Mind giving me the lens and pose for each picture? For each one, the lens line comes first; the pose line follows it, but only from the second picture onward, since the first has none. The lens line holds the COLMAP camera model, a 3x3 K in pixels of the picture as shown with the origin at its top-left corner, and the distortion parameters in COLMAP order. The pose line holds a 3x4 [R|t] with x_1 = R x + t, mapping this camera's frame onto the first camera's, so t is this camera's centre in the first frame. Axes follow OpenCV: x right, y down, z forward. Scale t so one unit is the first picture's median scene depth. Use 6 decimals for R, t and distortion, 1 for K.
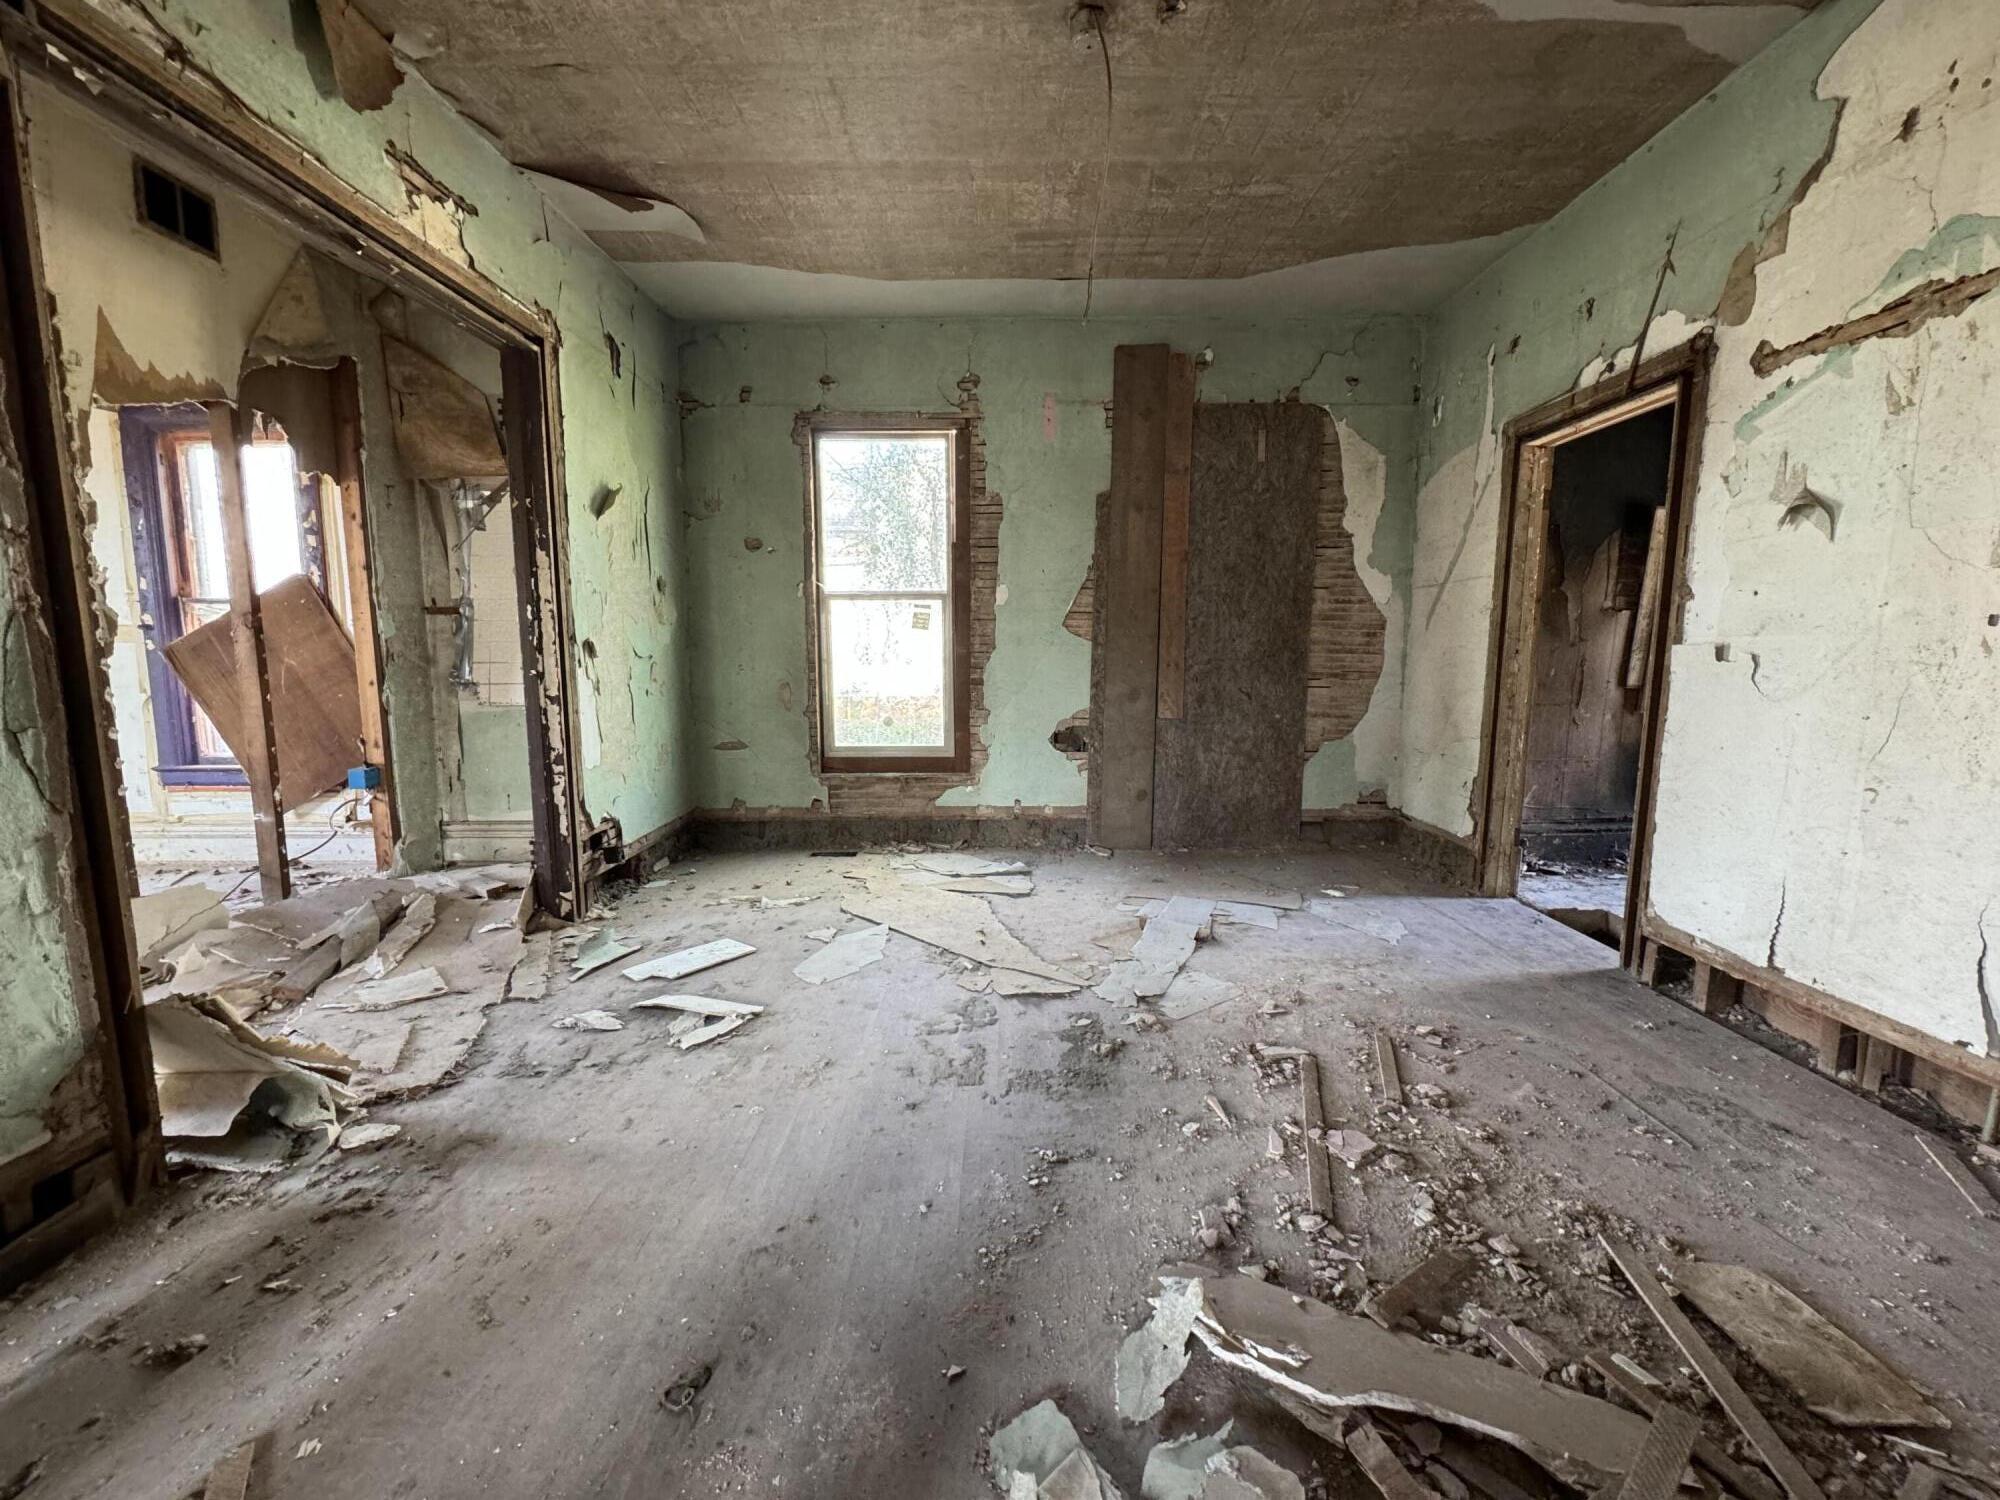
lens RADIAL K [[802.9, 0, 993.7], [0, 802.9, 745.5], [0, 0, 1]] dist [0.002162, 0.000300]
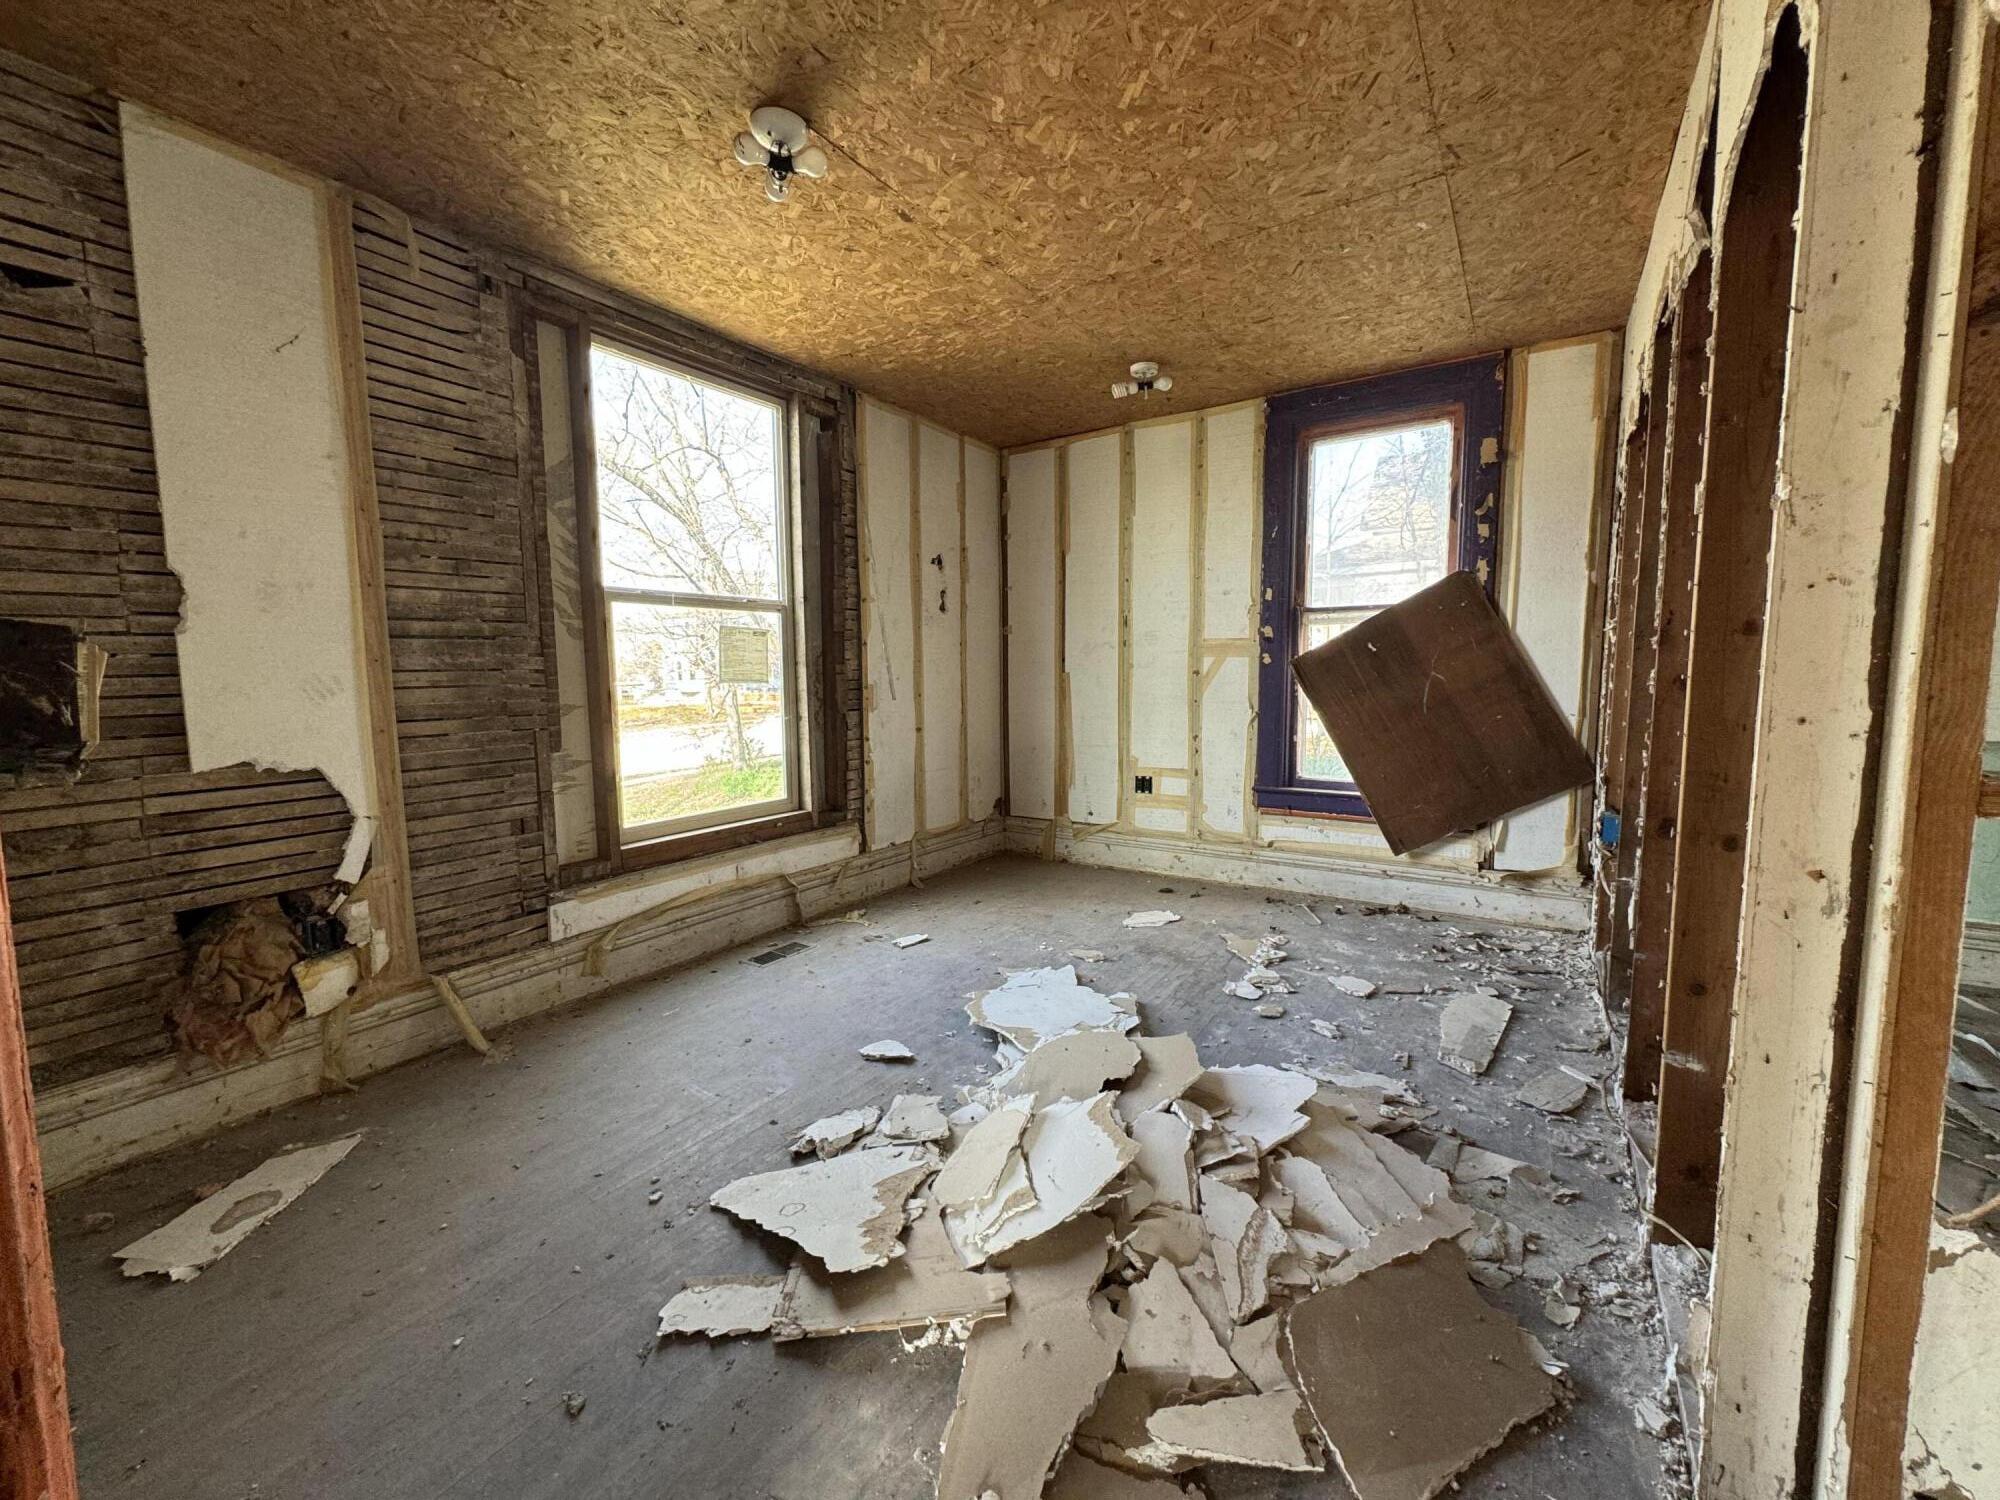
lens RADIAL K [[802.9, 0, 1001.7], [0, 802.9, 748.7], [0, 0, 1]] dist [0.002162, 0.000300]
pose [[0.840707, 0.044423, -0.539665, -0.800539], [-0.058600, 0.998240, -0.009119, 0.008049], [0.538310, 0.039291, 0.841830, 0.039199]]
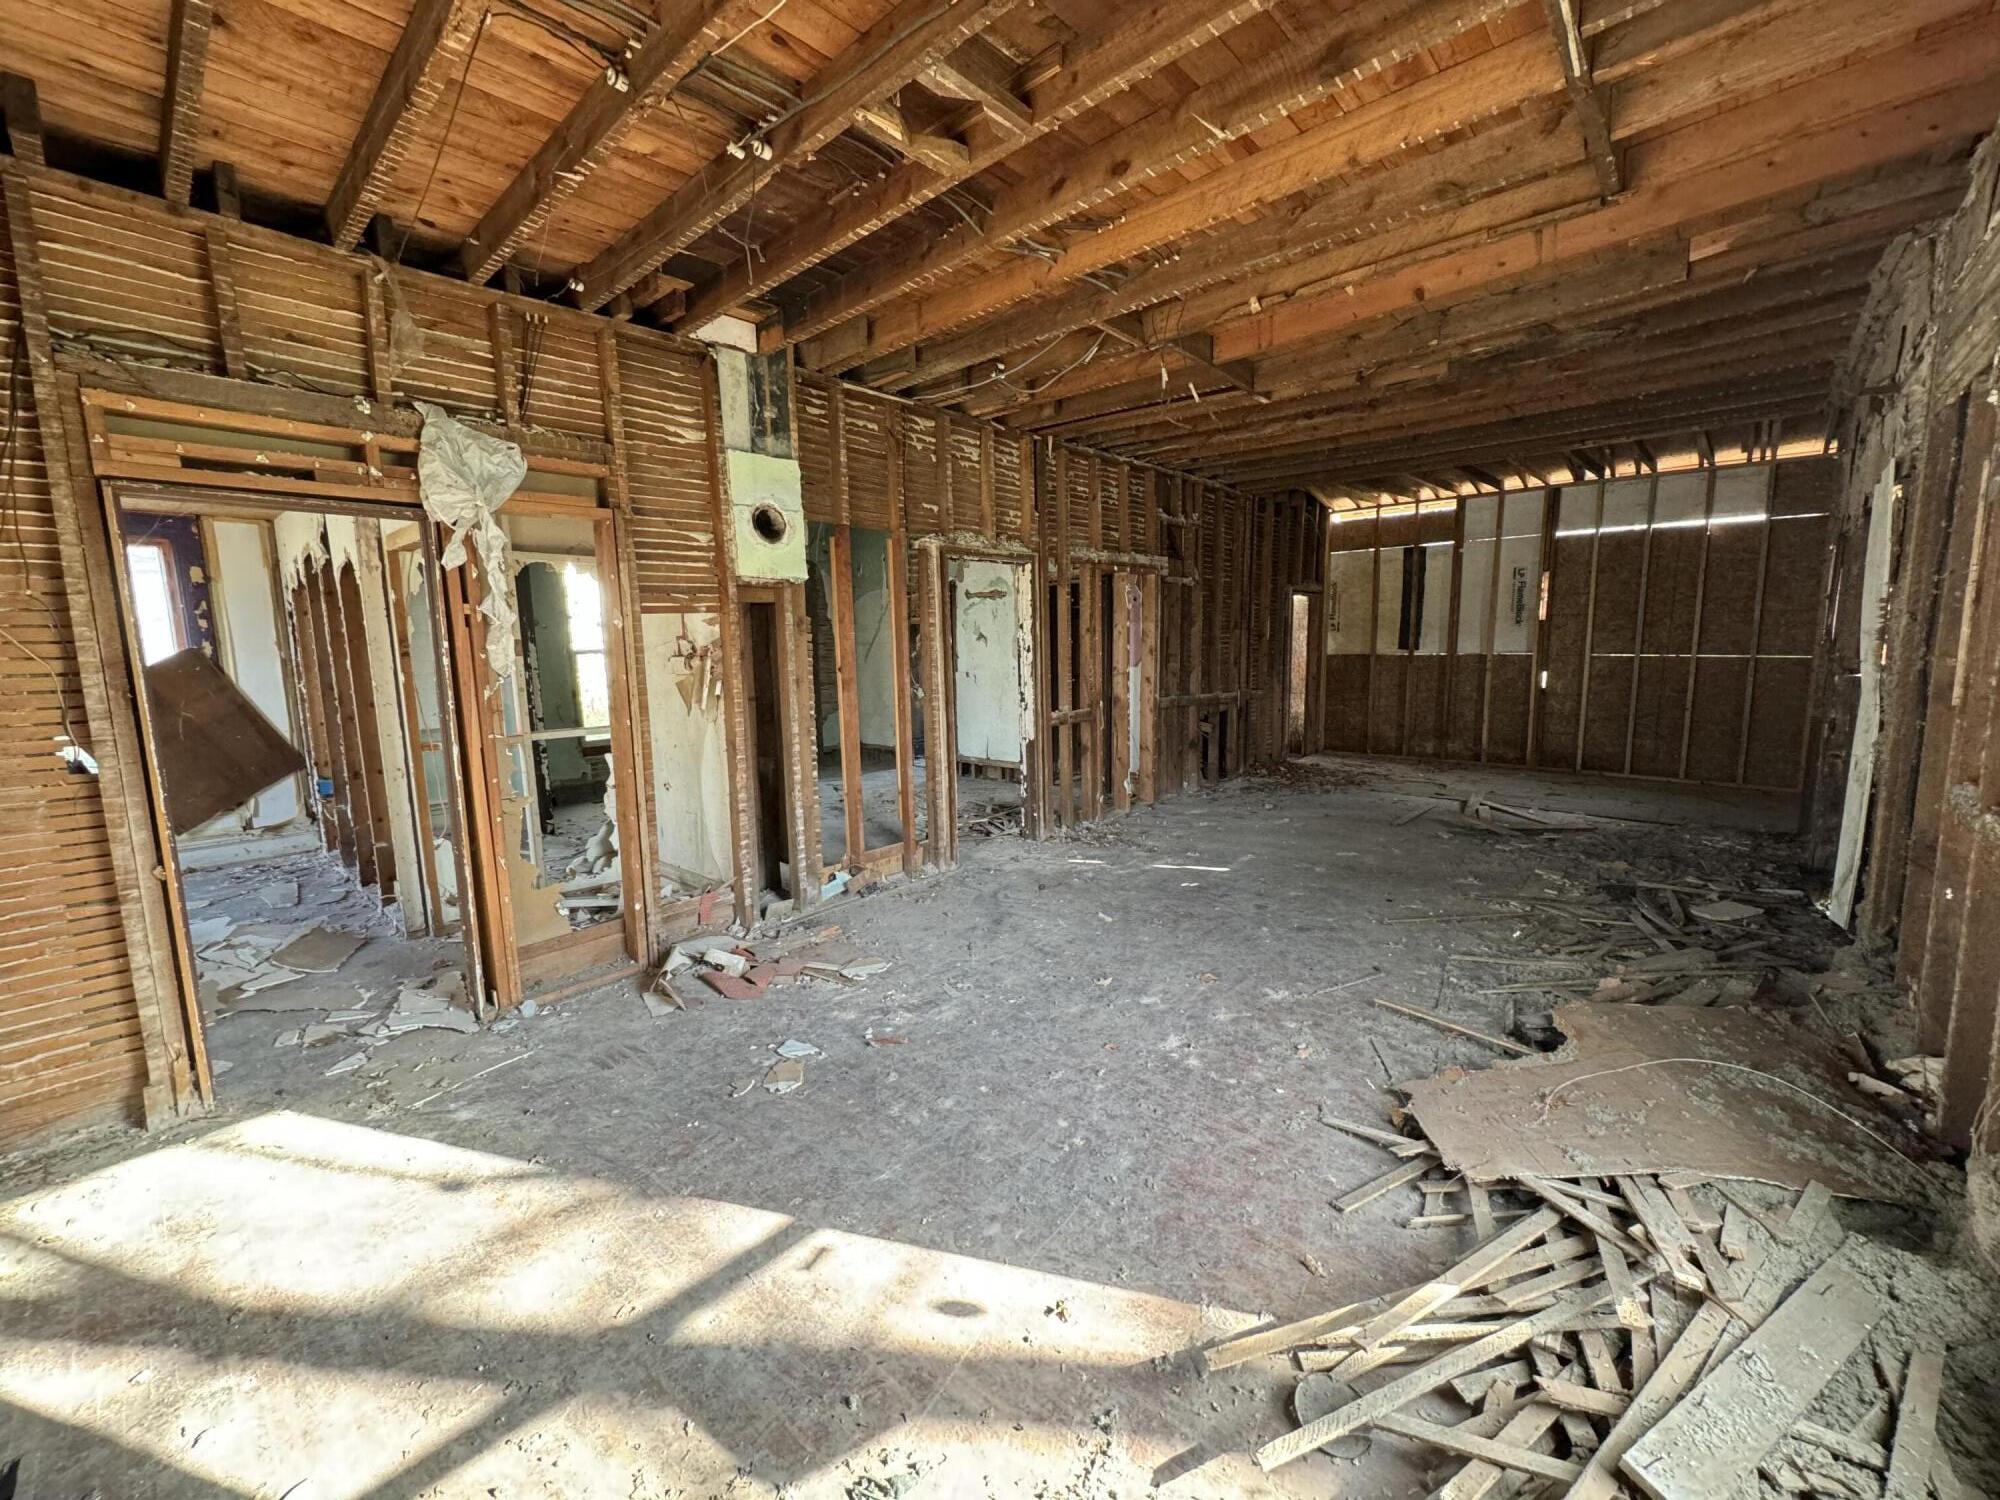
lens RADIAL K [[802.9, 0, 1005.2], [0, 802.9, 751.1], [0, 0, 1]] dist [0.002162, 0.000300]
pose [[0.664955, -0.112268, 0.738397, -0.963936], [0.107148, 0.992751, 0.054450, 0.026861], [-0.739157, 0.042911, 0.672164, -0.875490]]
